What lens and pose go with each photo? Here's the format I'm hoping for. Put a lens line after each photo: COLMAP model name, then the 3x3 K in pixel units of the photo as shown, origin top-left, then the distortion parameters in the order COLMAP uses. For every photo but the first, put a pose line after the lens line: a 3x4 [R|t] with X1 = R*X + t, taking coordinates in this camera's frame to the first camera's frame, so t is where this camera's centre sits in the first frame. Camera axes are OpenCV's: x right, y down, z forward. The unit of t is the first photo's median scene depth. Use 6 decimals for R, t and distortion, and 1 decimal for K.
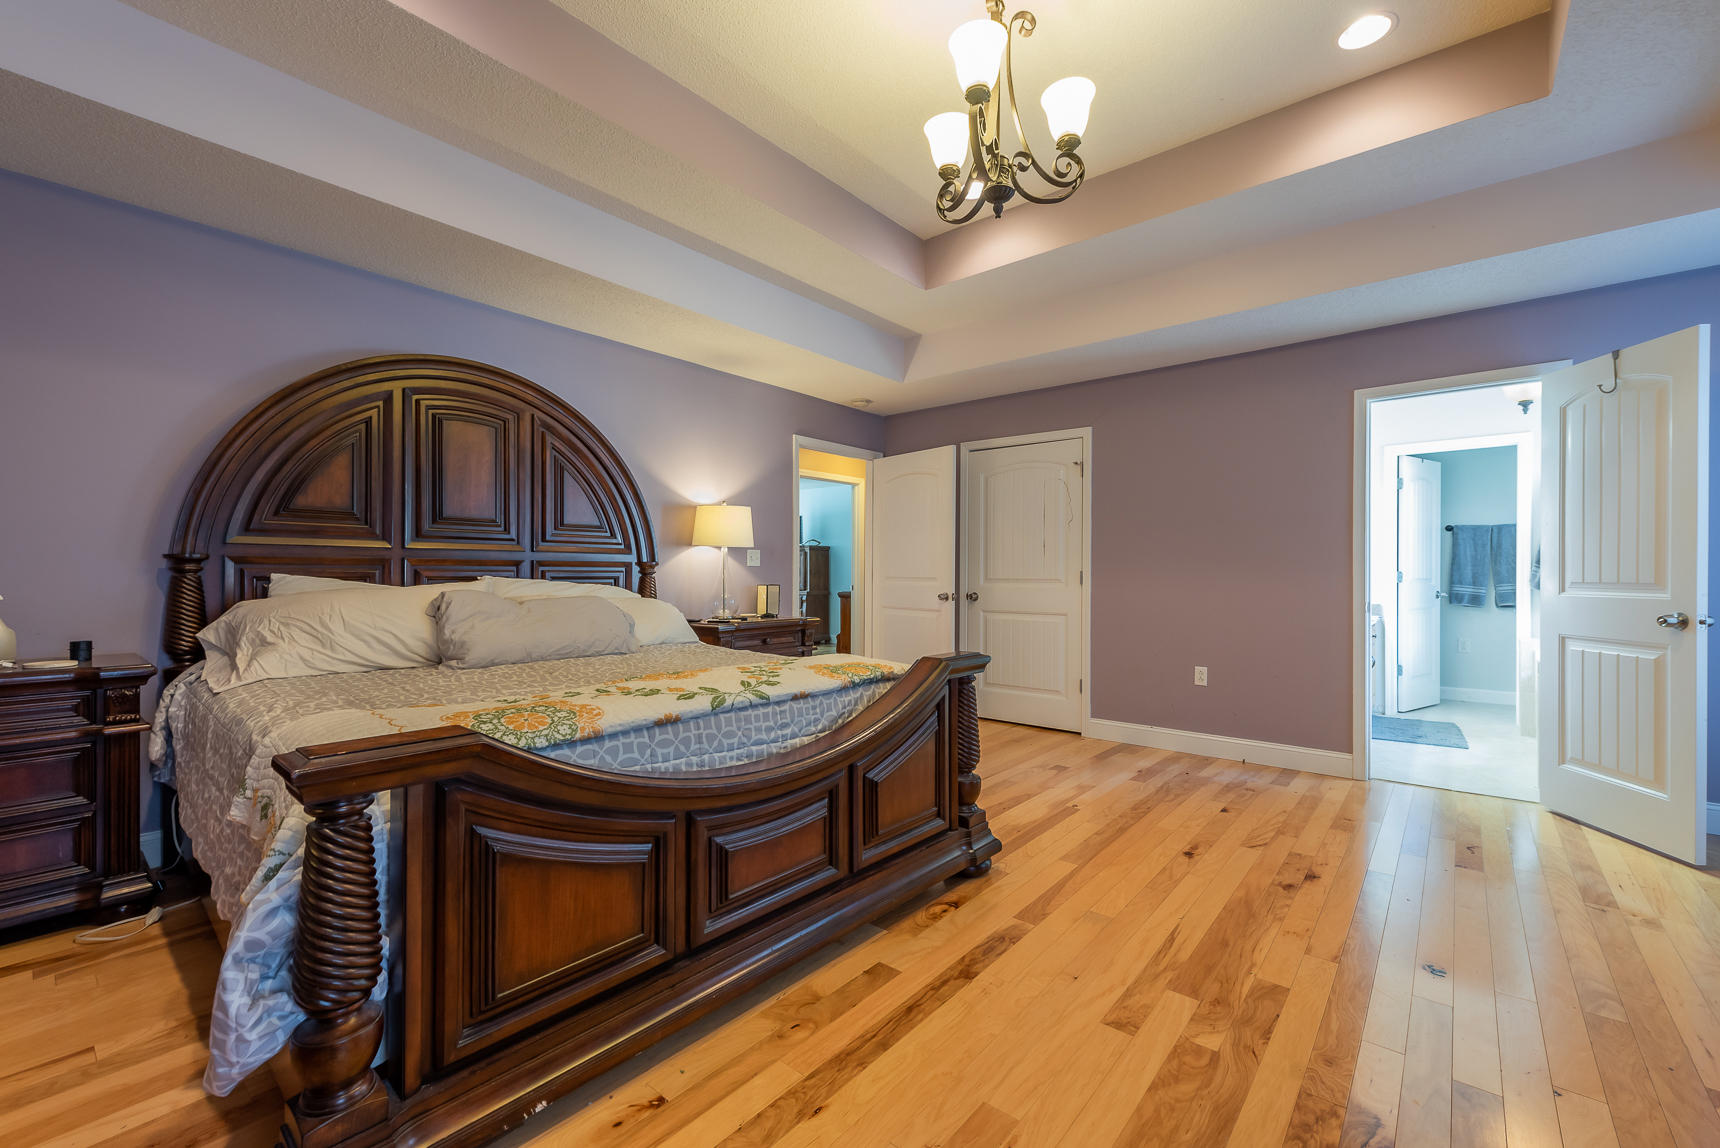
lens RADIAL K [[714.8, 0, 860.0], [0, 714.8, 574.0], [0, 0, 1]] dist [0.017786, -0.000133]
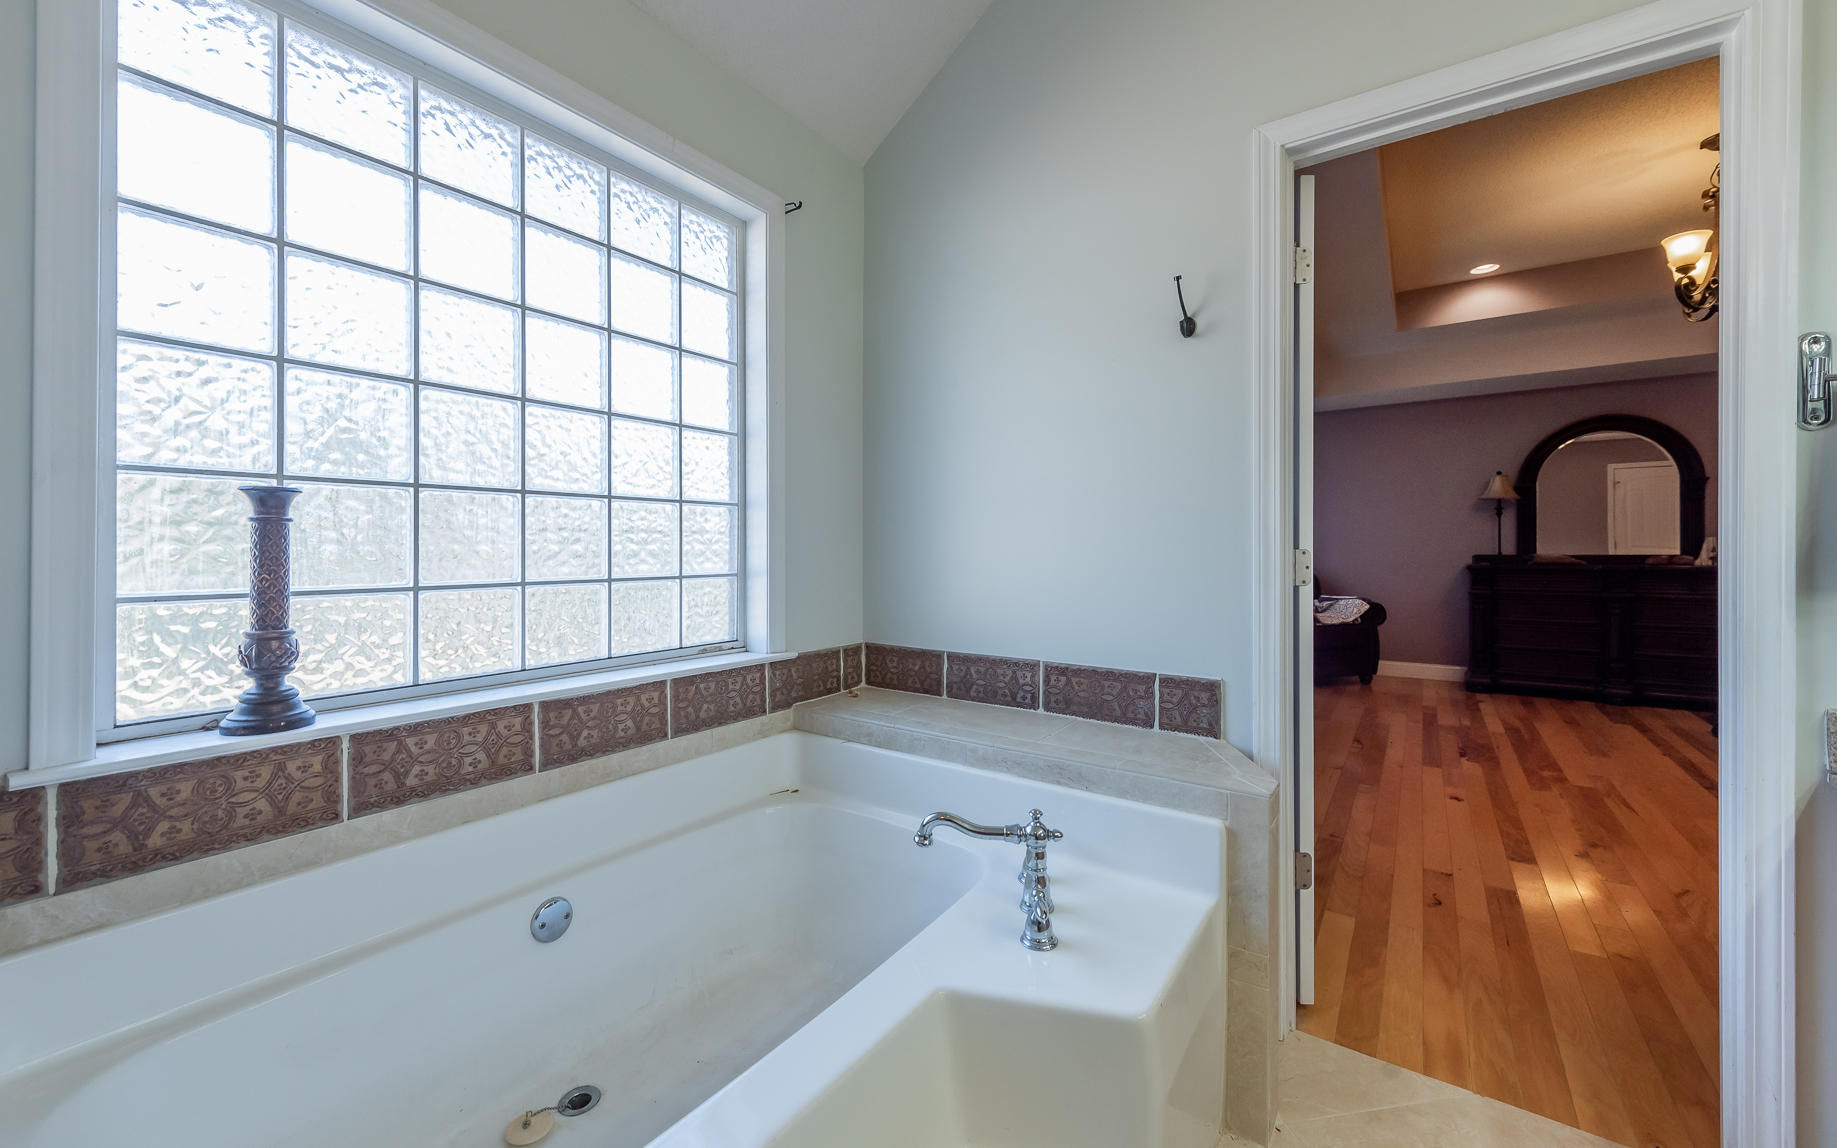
lens RADIAL K [[710.3, 0, 922.5], [0, 710.3, 550.6], [0, 0, 1]] dist [0.014721, -0.004938]
pose [[-0.996416, -0.001061, -0.084586, 2.019328], [-0.001253, 0.999997, 0.002216, -0.006021], [0.084584, 0.002314, -0.996414, 2.378780]]
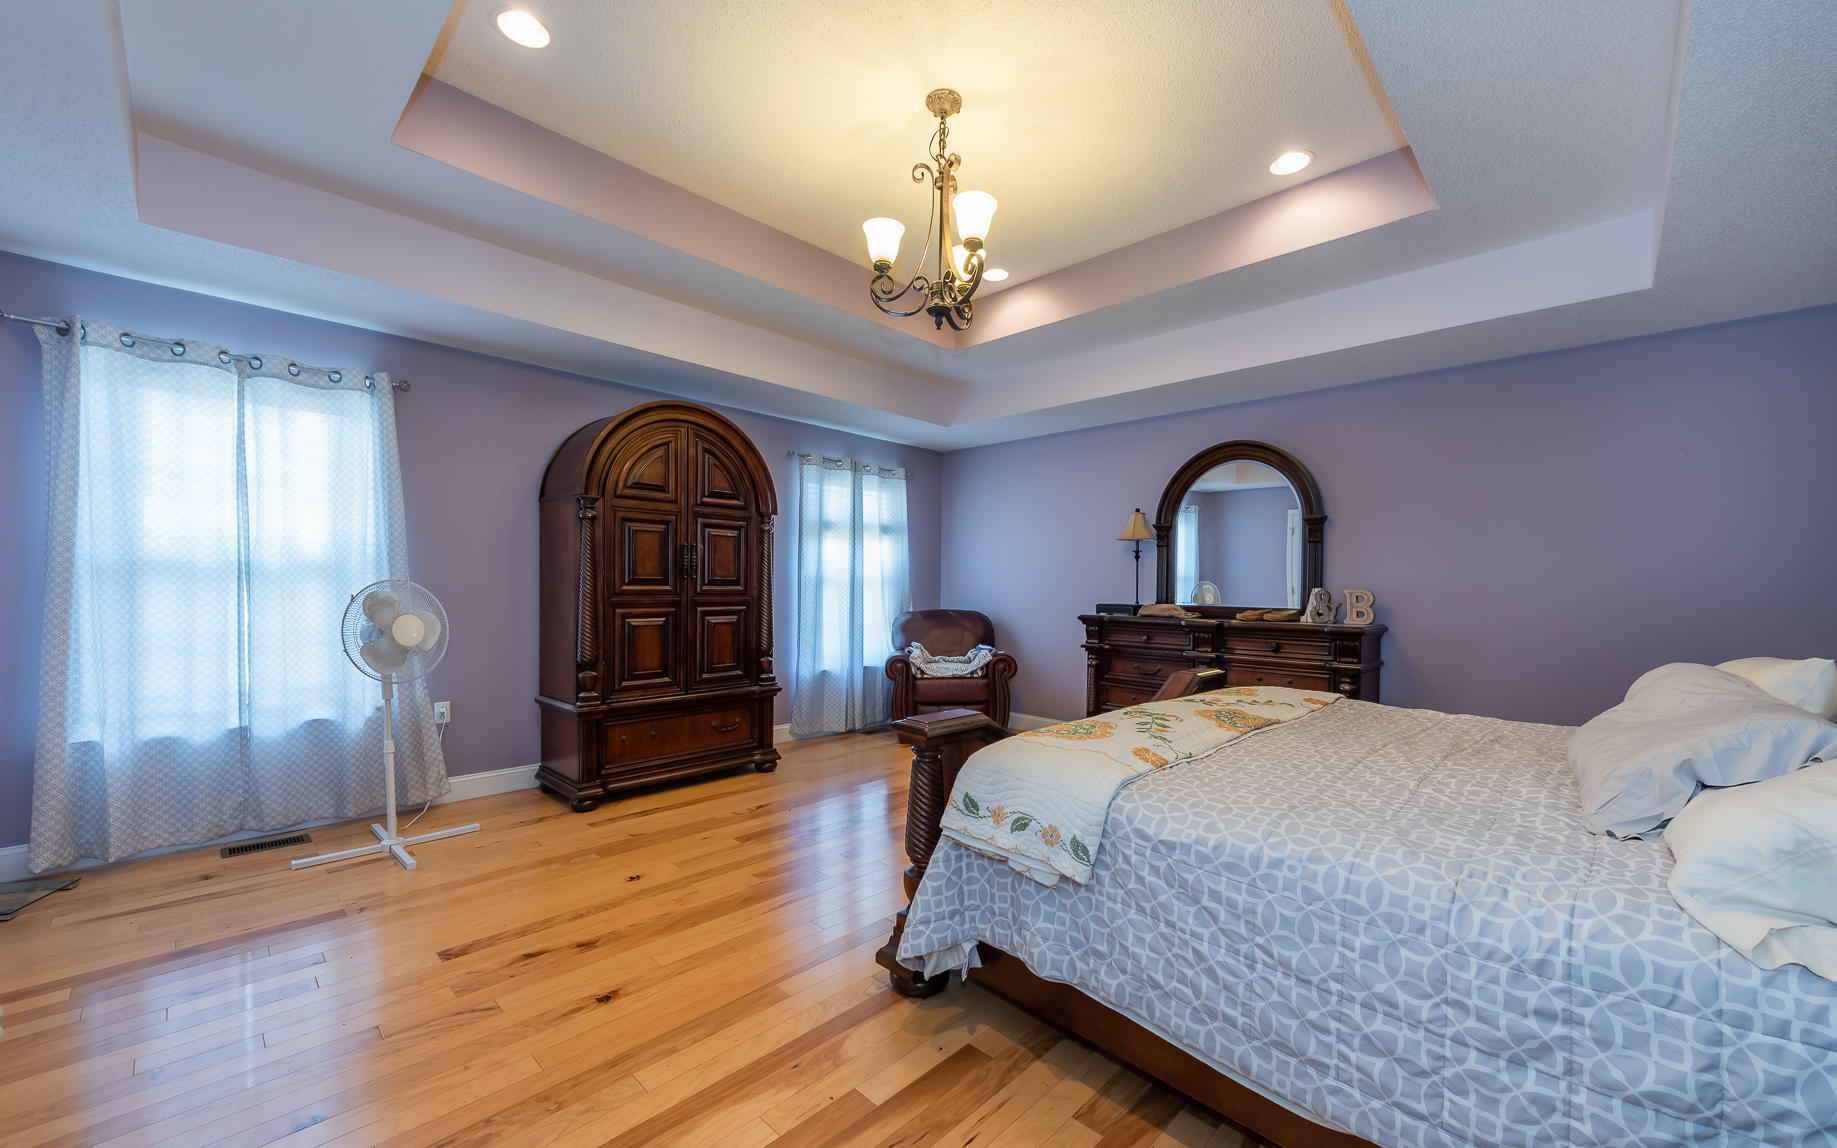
lens RADIAL K [[709.1, 0, 924.5], [0, 709.1, 596.8], [0, 0, 1]] dist [0.004164, -0.000270]
pose [[-0.996904, -0.018683, 0.076370, 0.114084], [-0.017069, 0.999618, 0.021723, -0.052426], [-0.076747, 0.020353, -0.996843, 2.253388]]
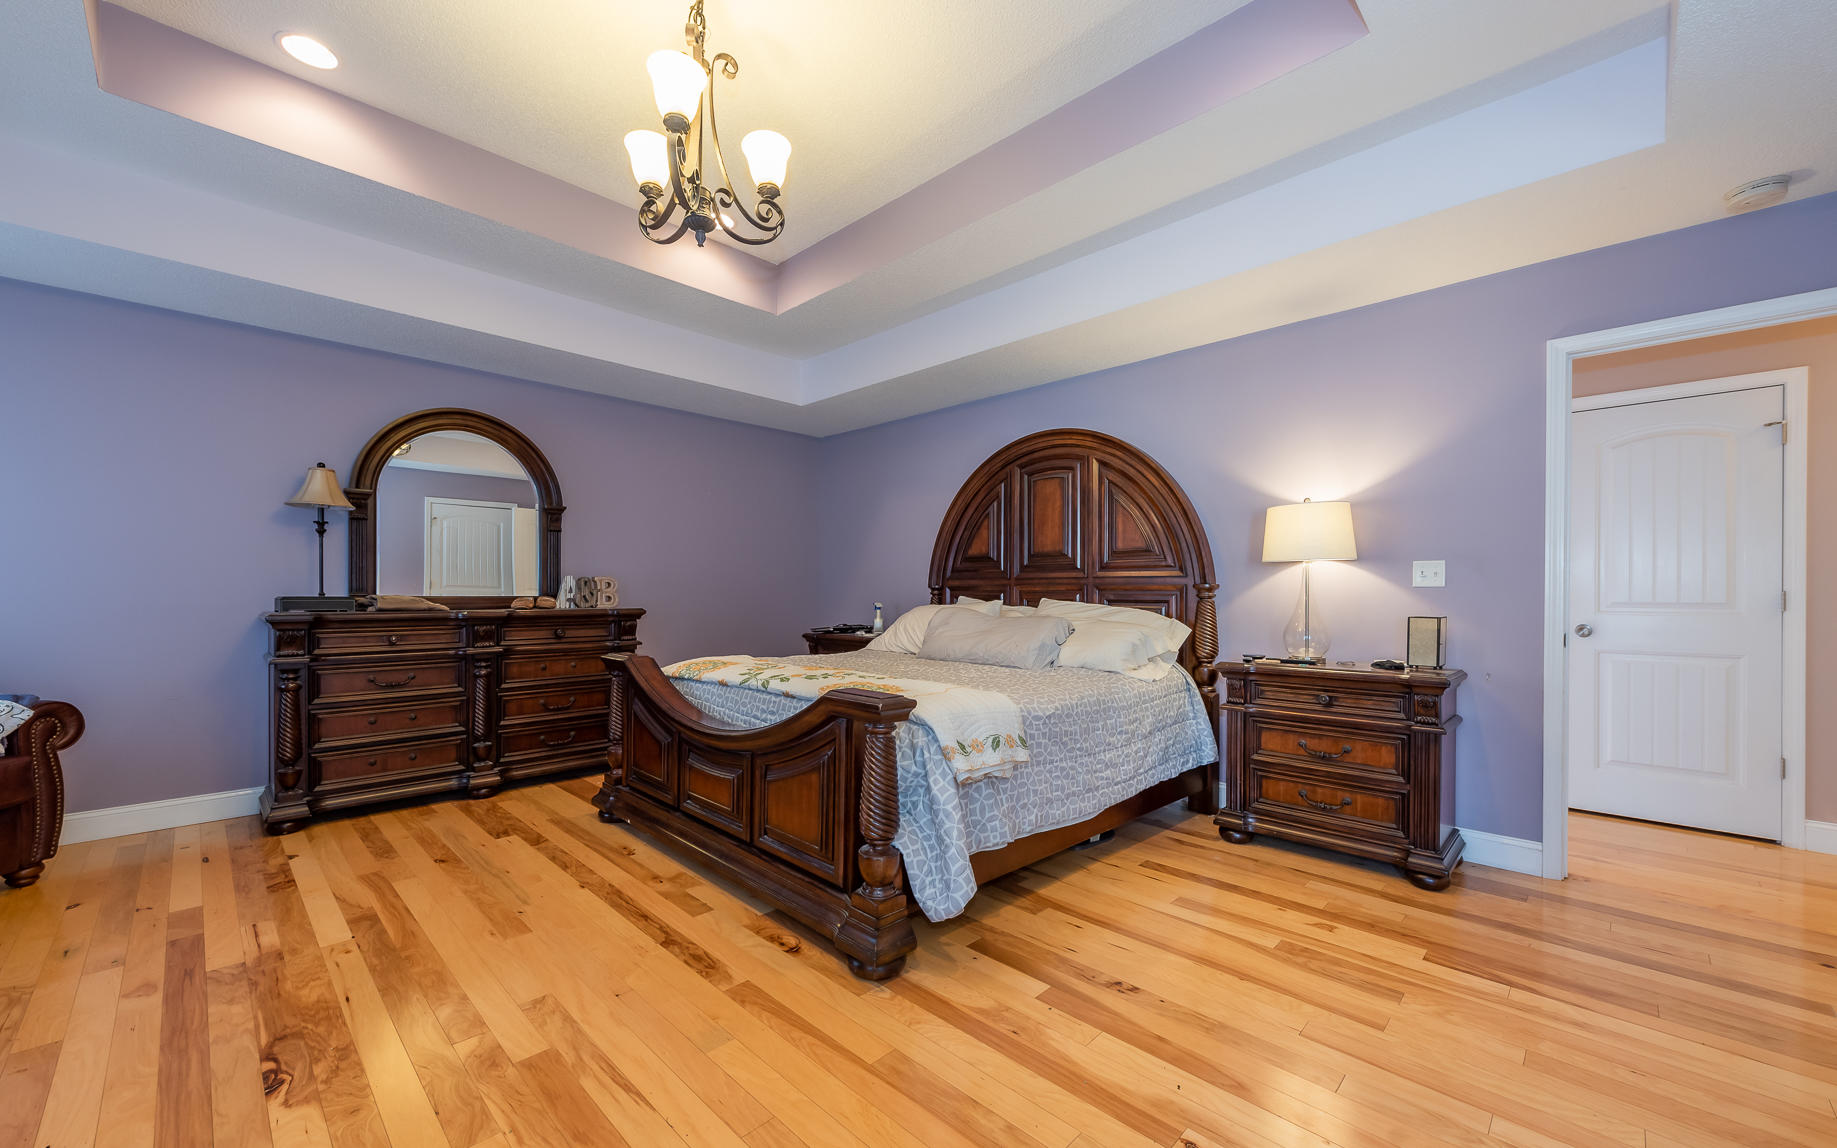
lens RADIAL K [[709.1, 0, 924.5], [0, 709.1, 596.8], [0, 0, 1]] dist [0.004164, -0.000270]
pose [[-0.073785, 0.000608, -0.997274, 1.171428], [-0.007274, 0.999973, 0.001148, 0.000097], [0.997248, 0.007339, -0.073778, 1.394529]]
